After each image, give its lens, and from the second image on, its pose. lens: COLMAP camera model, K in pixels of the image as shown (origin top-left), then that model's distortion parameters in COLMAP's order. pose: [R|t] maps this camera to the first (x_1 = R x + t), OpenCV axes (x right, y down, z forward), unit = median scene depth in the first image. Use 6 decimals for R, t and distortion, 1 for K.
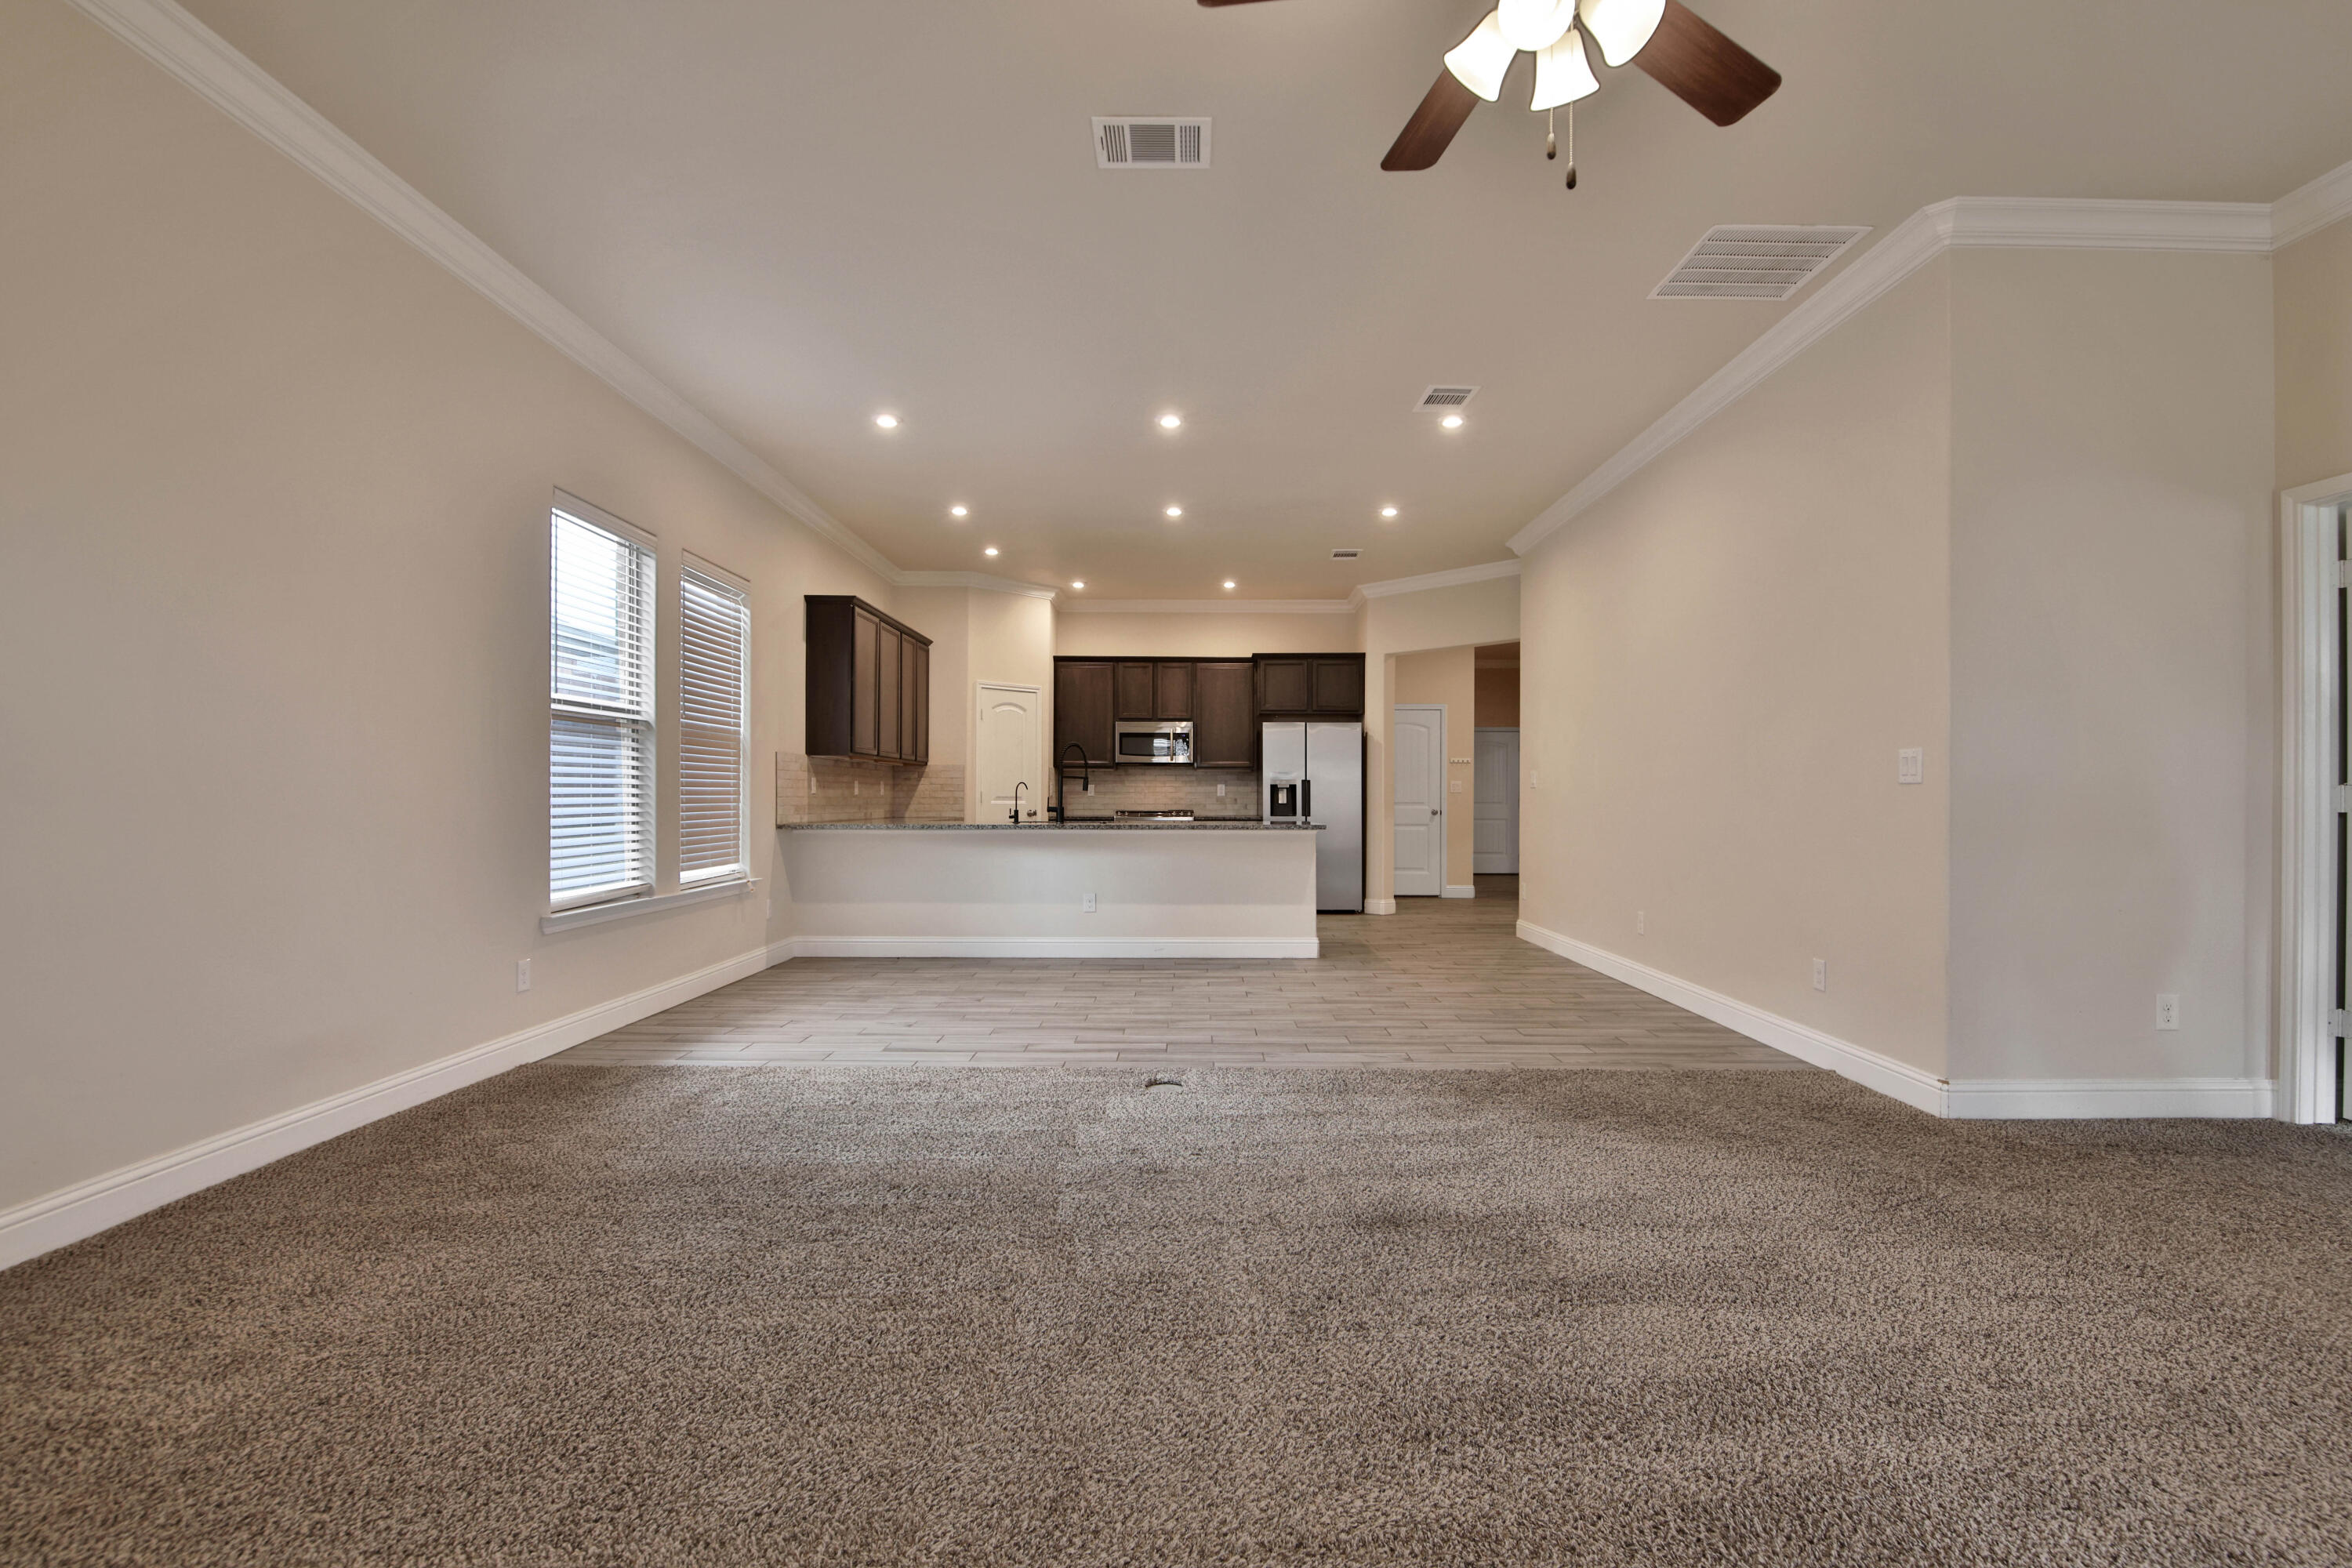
lens RADIAL K [[1086.0, 0, 1172.5], [0, 1086.0, 796.8], [0, 0, 1]] dist [-0.007711, -0.007336]
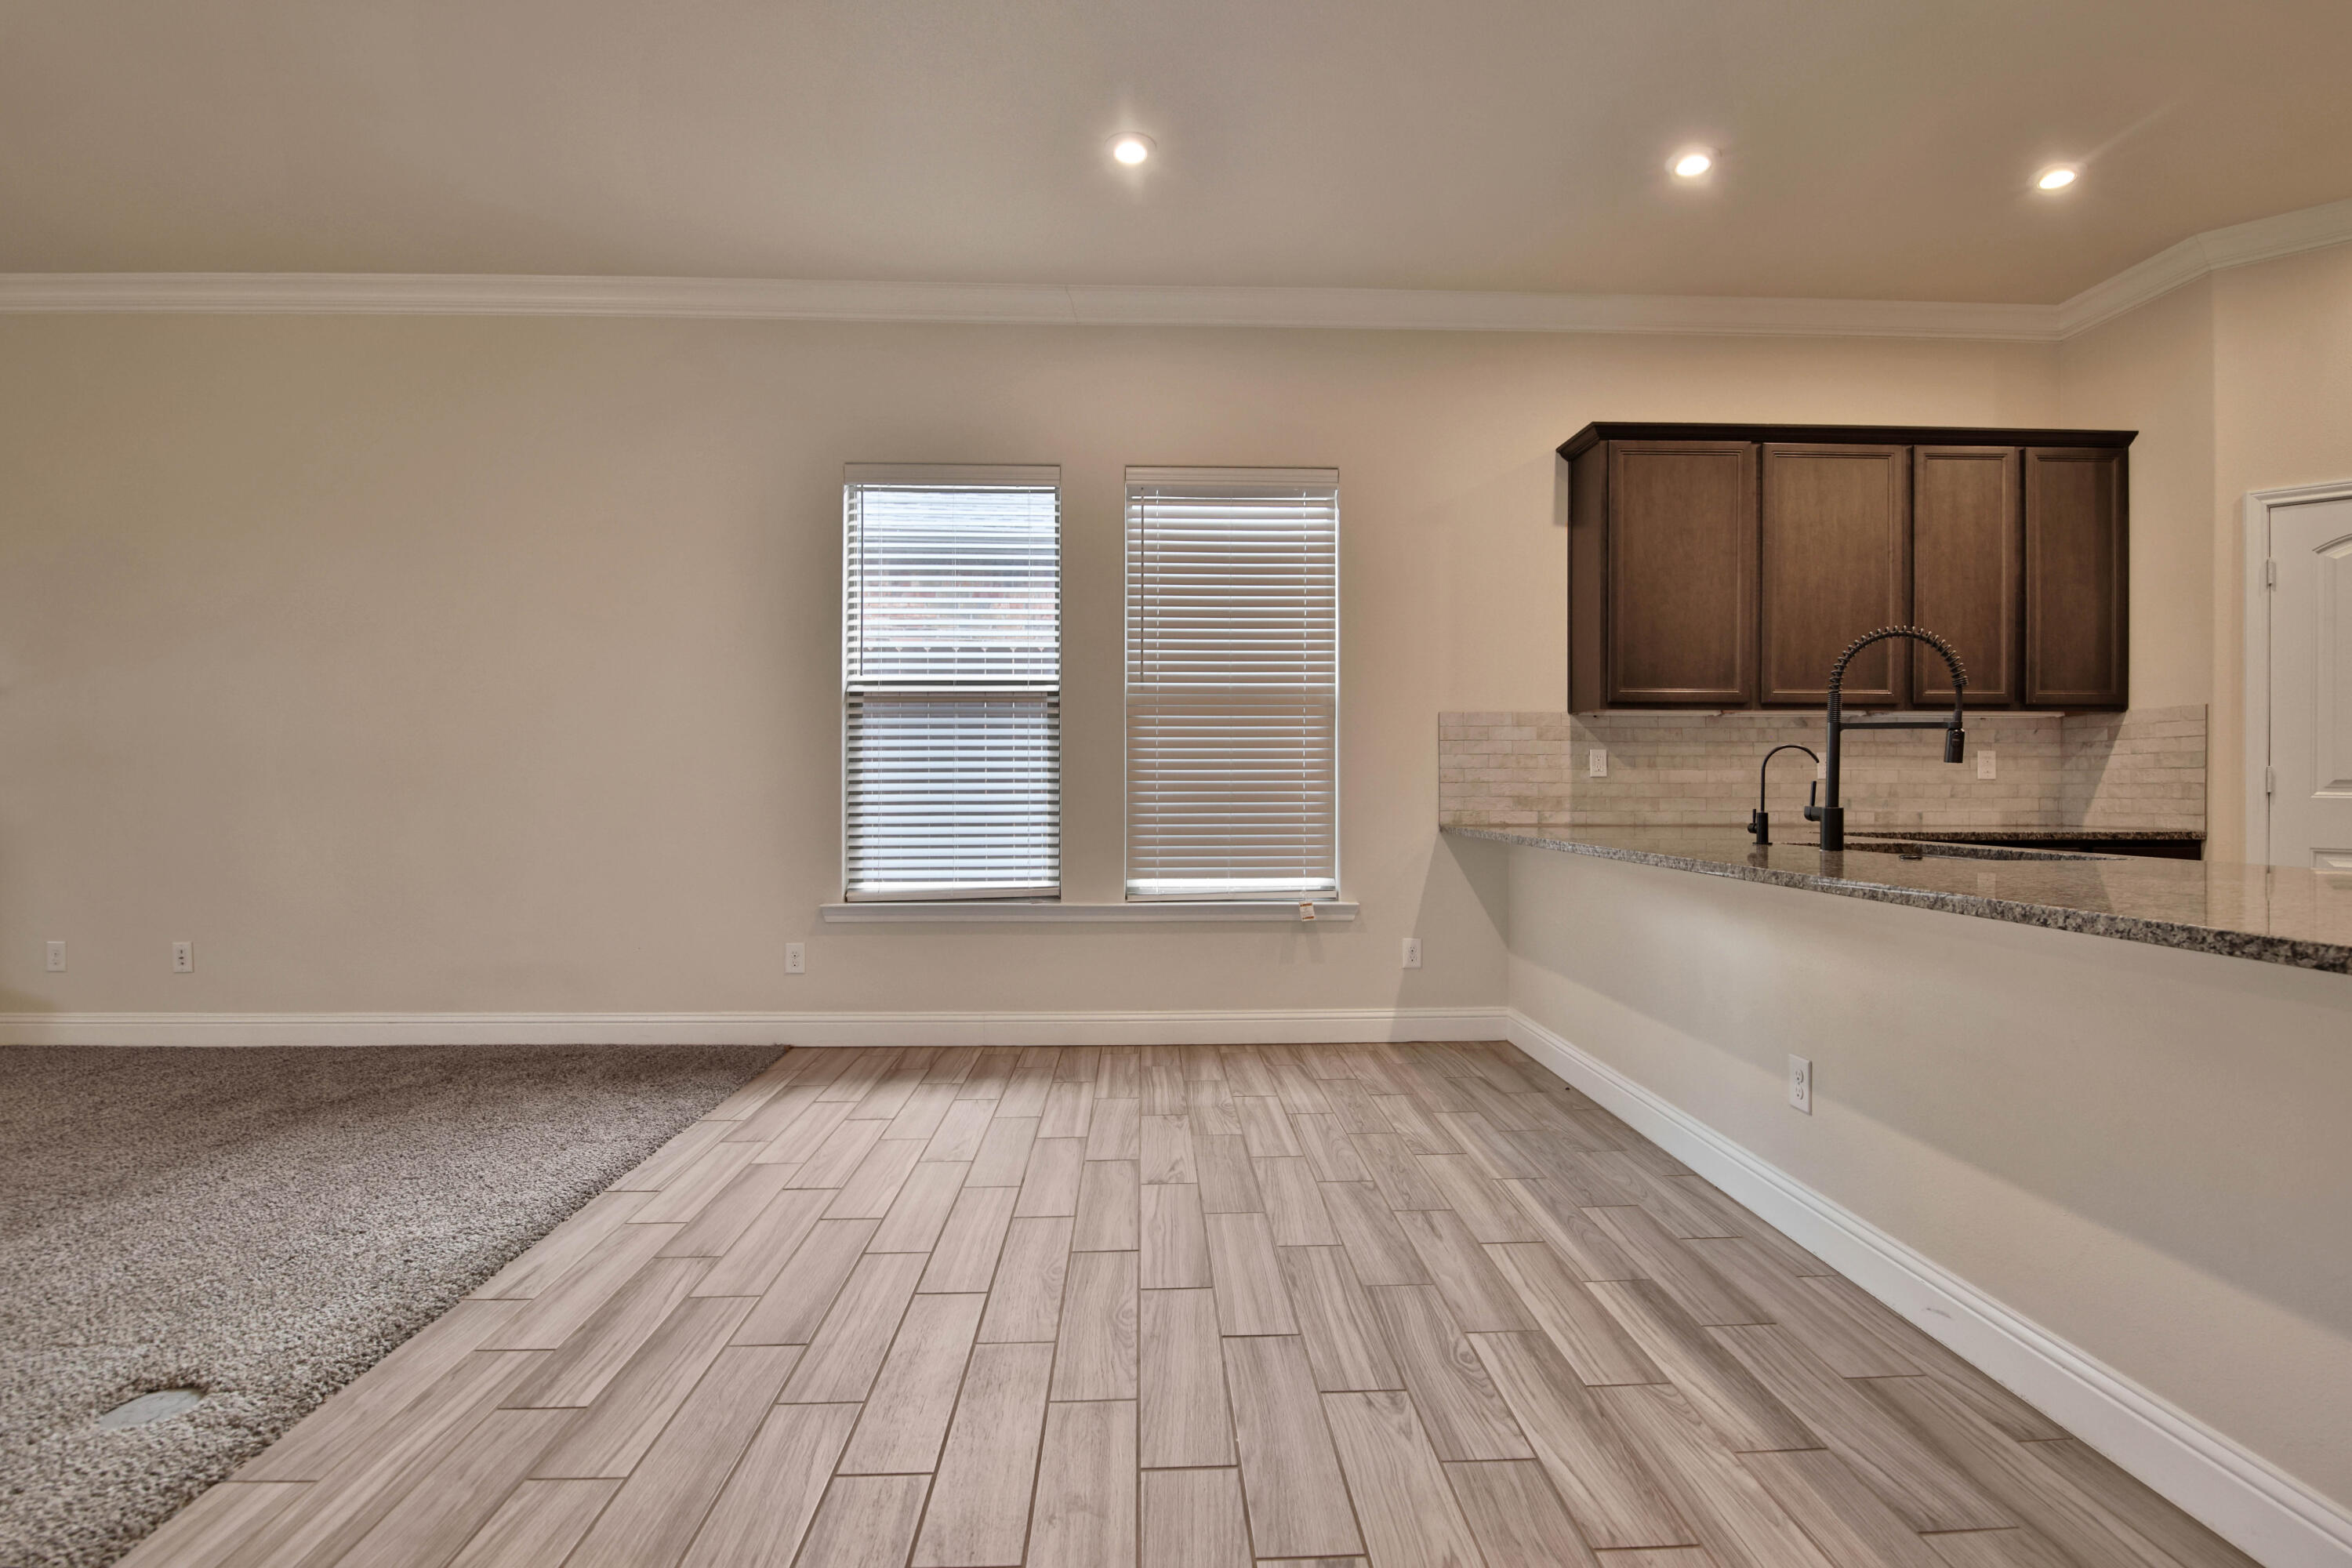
lens RADIAL K [[1086.0, 0, 1176.5], [0, 1086.0, 783.3], [0, 0, 1]] dist [-0.007711, -0.007336]
pose [[0.050367, -0.001069, -0.998730, 0.251423], [0.000262, 0.999999, -0.001058, 0.000870], [0.998731, -0.000208, 0.050368, 0.755359]]
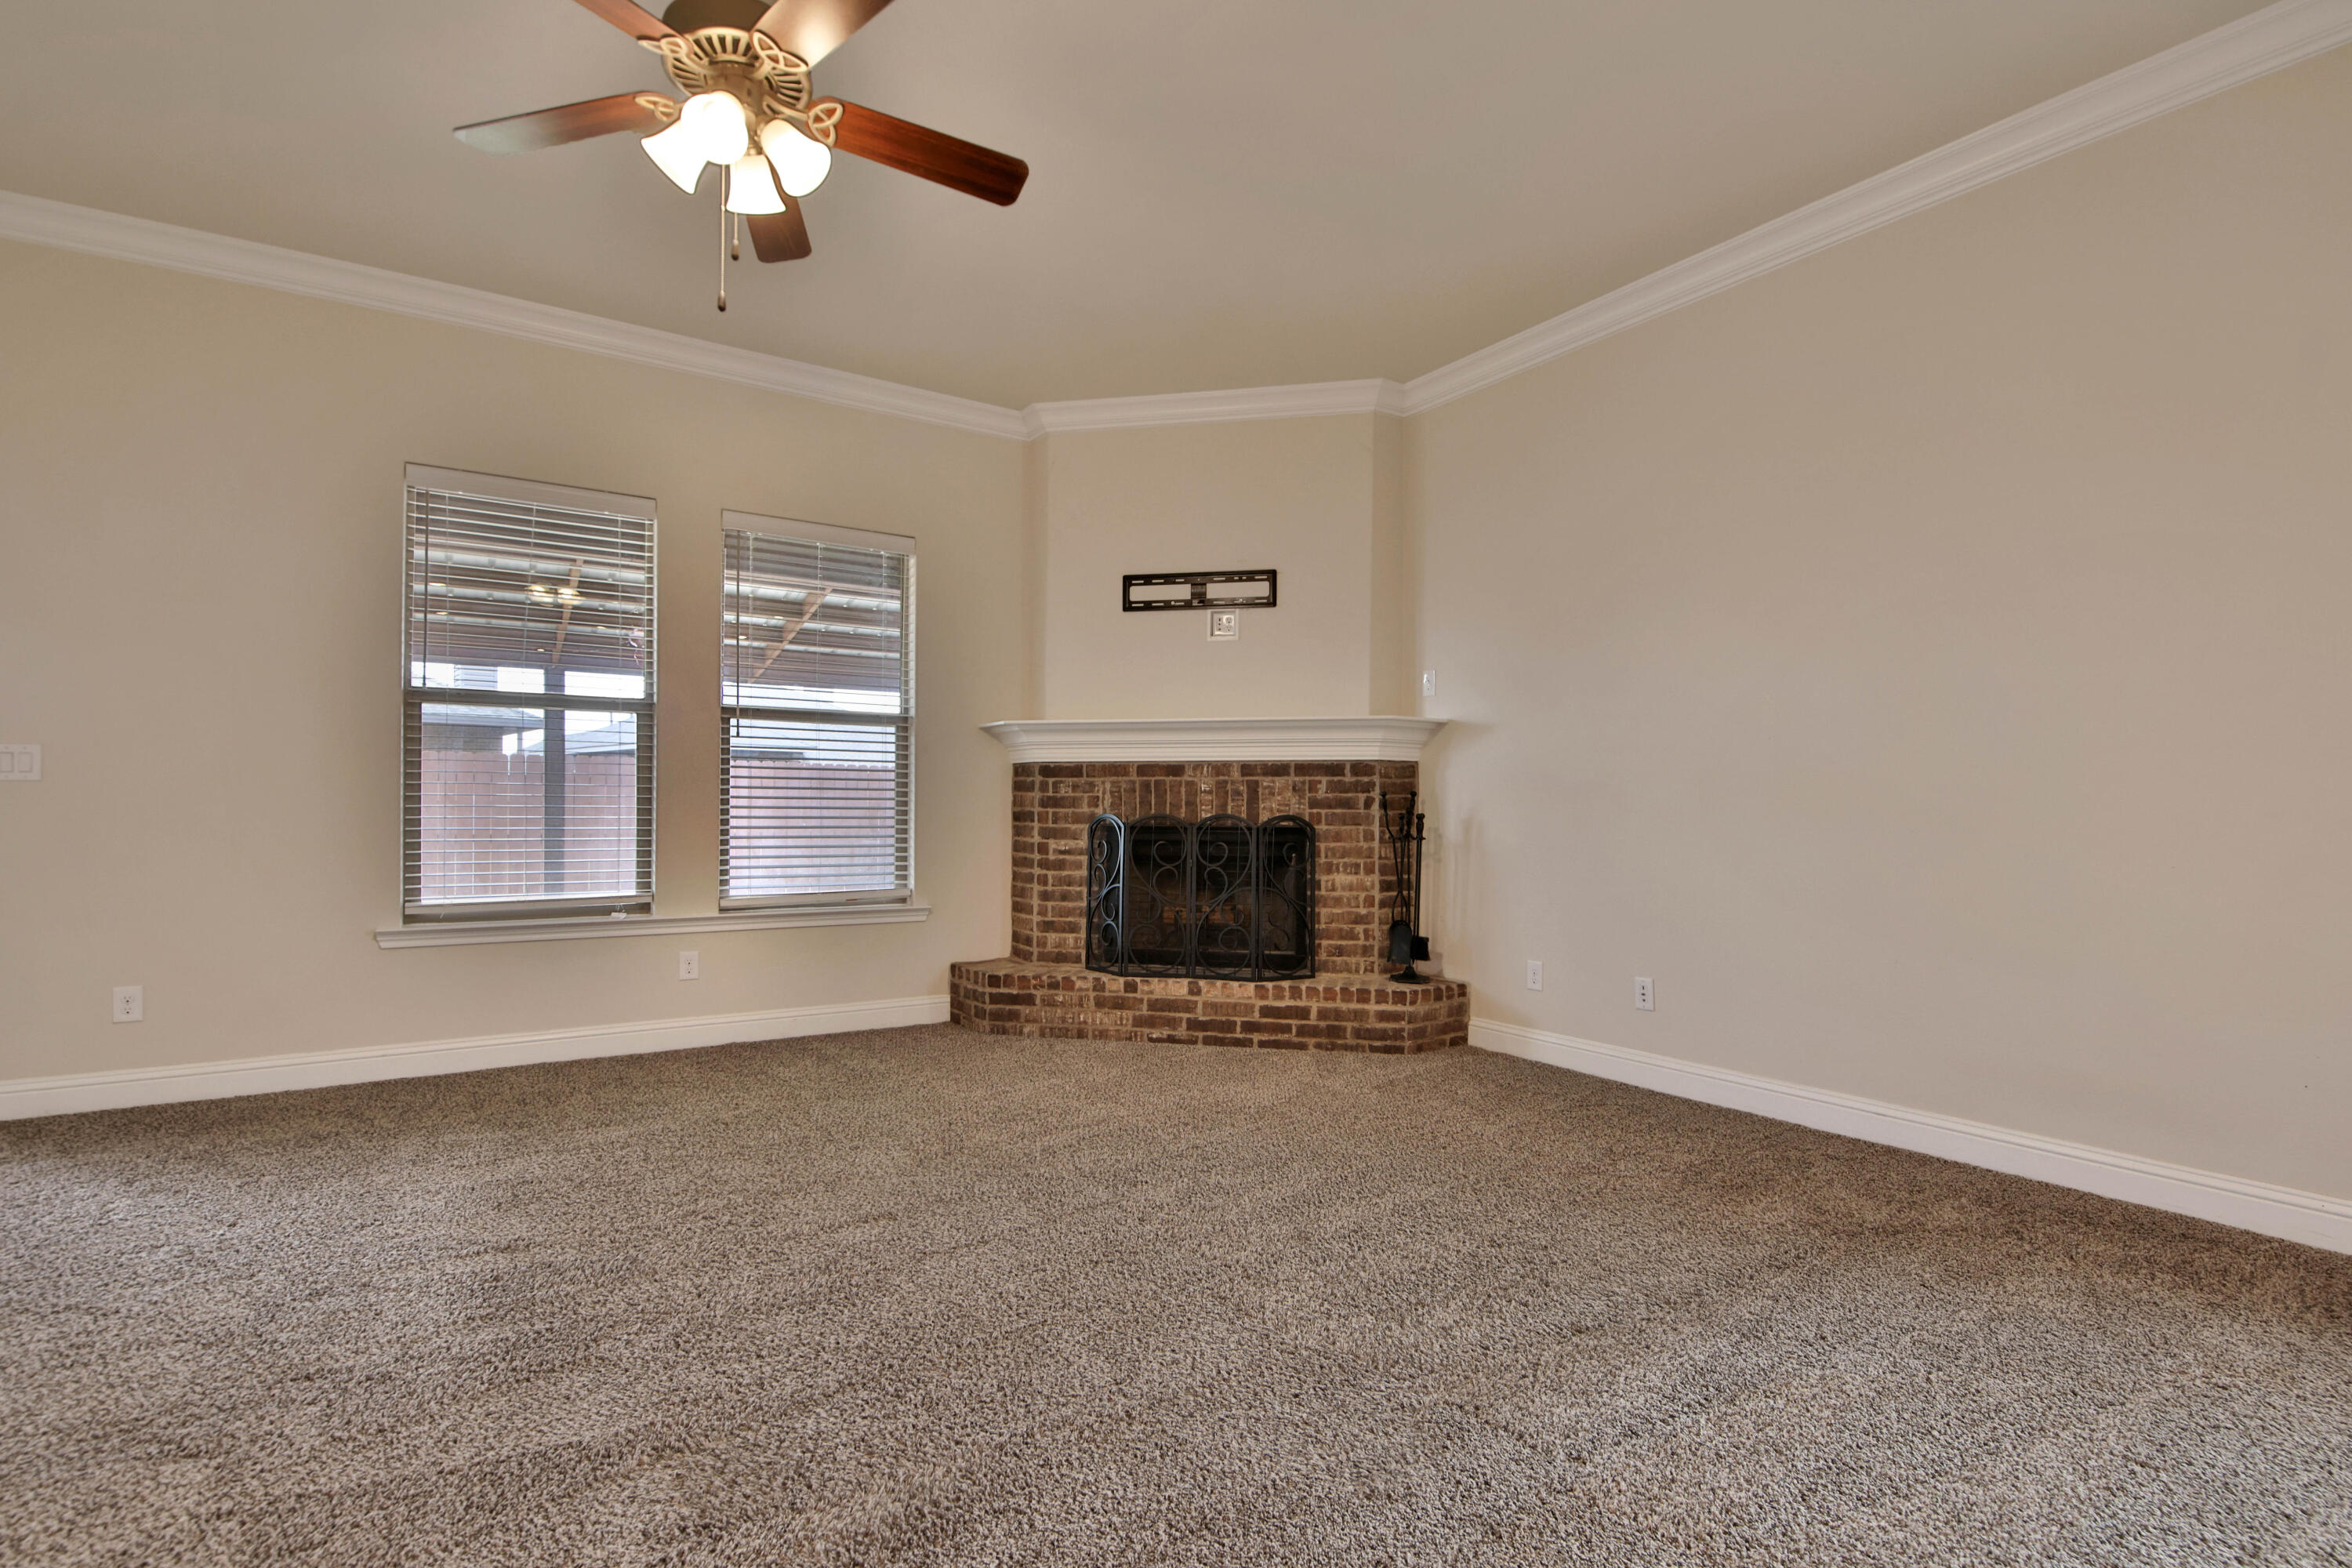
lens RADIAL K [[1086.0, 0, 1182.1], [0, 1086.0, 804.9], [0, 0, 1]] dist [-0.007711, -0.007336]
pose [[-0.825854, -0.007680, -0.563832, 0.159504], [-0.007395, 0.999969, -0.002790, -0.000194], [0.563836, 0.001866, -0.825885, 0.576631]]
